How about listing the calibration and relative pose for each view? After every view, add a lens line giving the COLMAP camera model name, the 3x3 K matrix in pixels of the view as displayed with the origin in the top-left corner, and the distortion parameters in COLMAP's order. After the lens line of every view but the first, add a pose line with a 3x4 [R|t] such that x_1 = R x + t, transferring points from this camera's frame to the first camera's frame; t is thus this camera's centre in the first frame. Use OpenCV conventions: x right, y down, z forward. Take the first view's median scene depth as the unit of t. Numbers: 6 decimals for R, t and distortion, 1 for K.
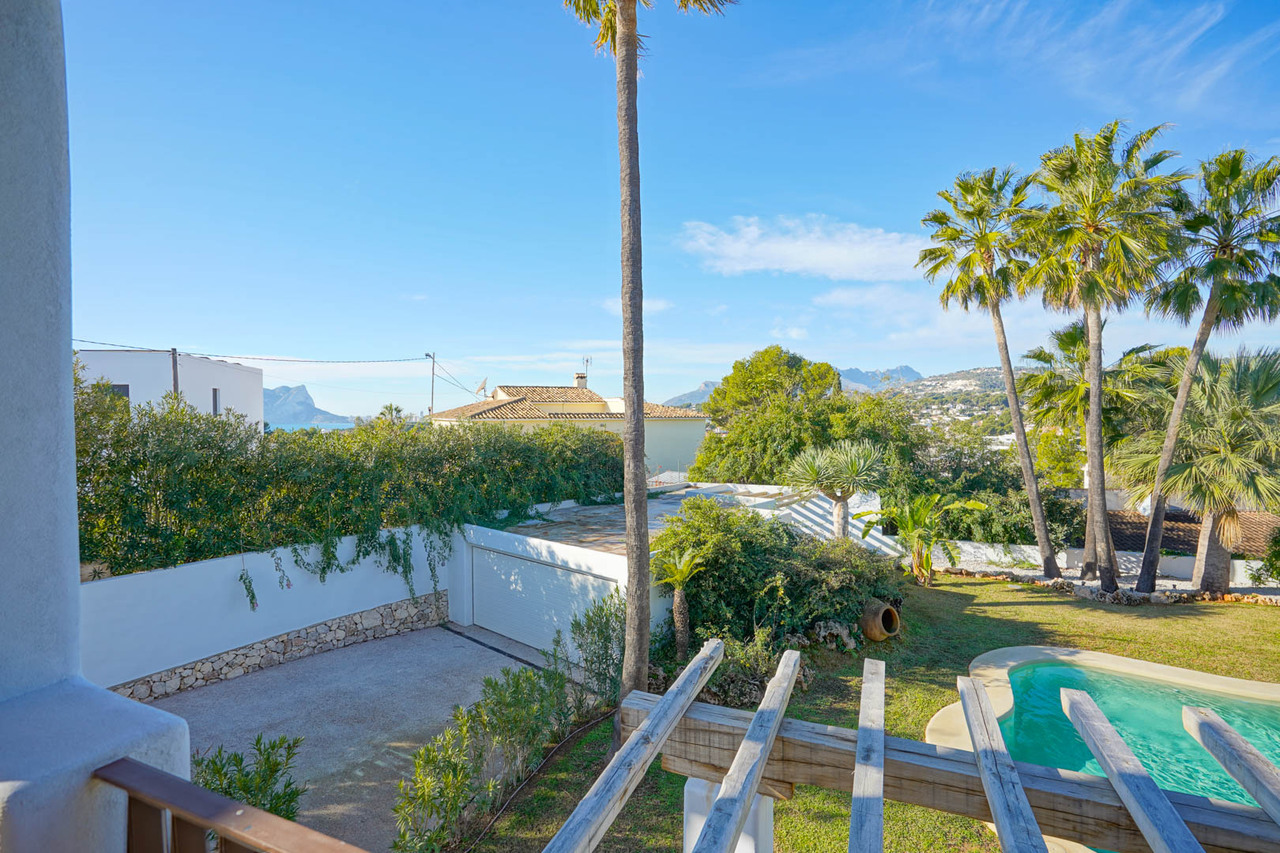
lens RADIAL K [[599.4, 0, 627.2], [0, 599.4, 417.7], [0, 0, 1]] dist [-0.007723, 0.004189]
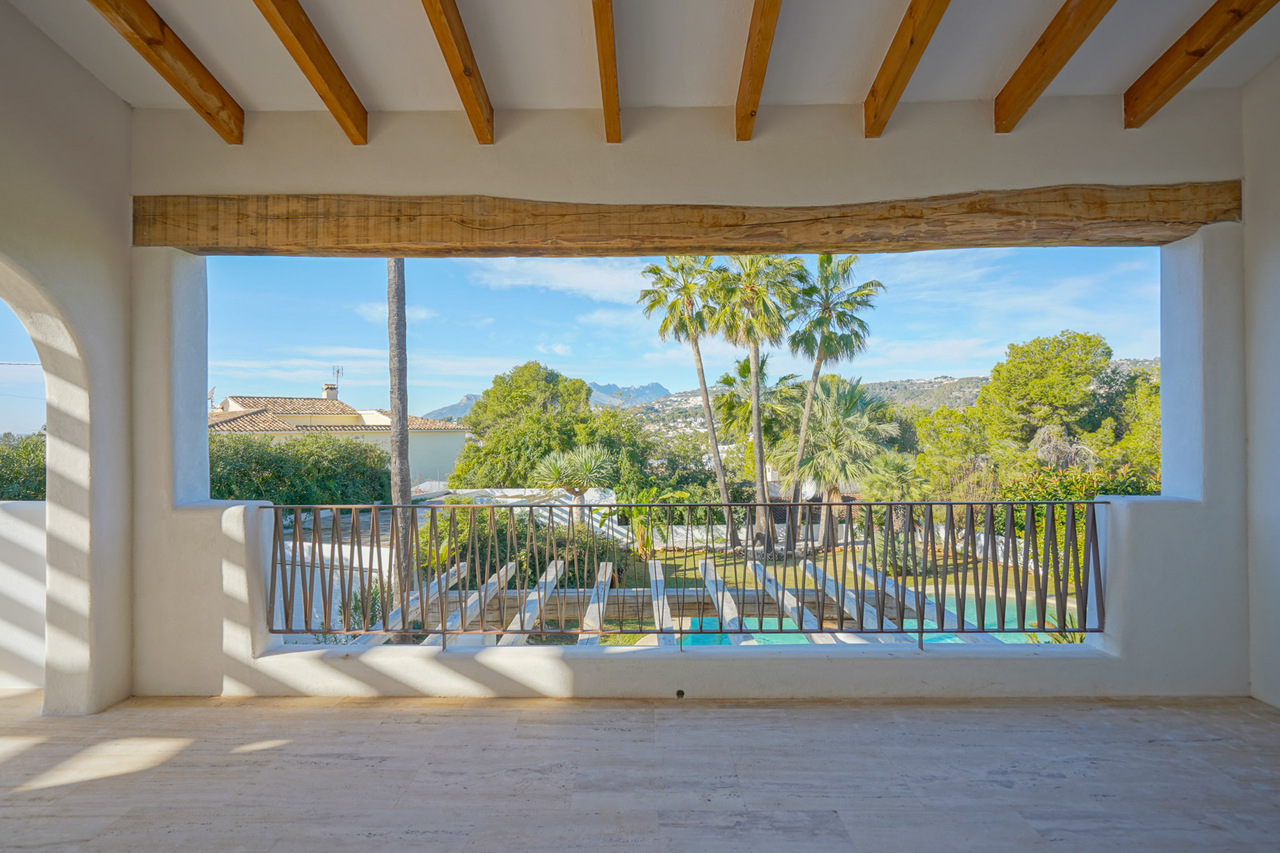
lens RADIAL K [[599.4, 0, 638.3], [0, 599.4, 416.8], [0, 0, 1]] dist [-0.007723, 0.004189]
pose [[0.919817, 0.000830, 0.392347, -0.005746], [0.008890, 0.999697, -0.022958, 0.007556], [-0.392247, 0.024605, 0.919531, -0.135942]]
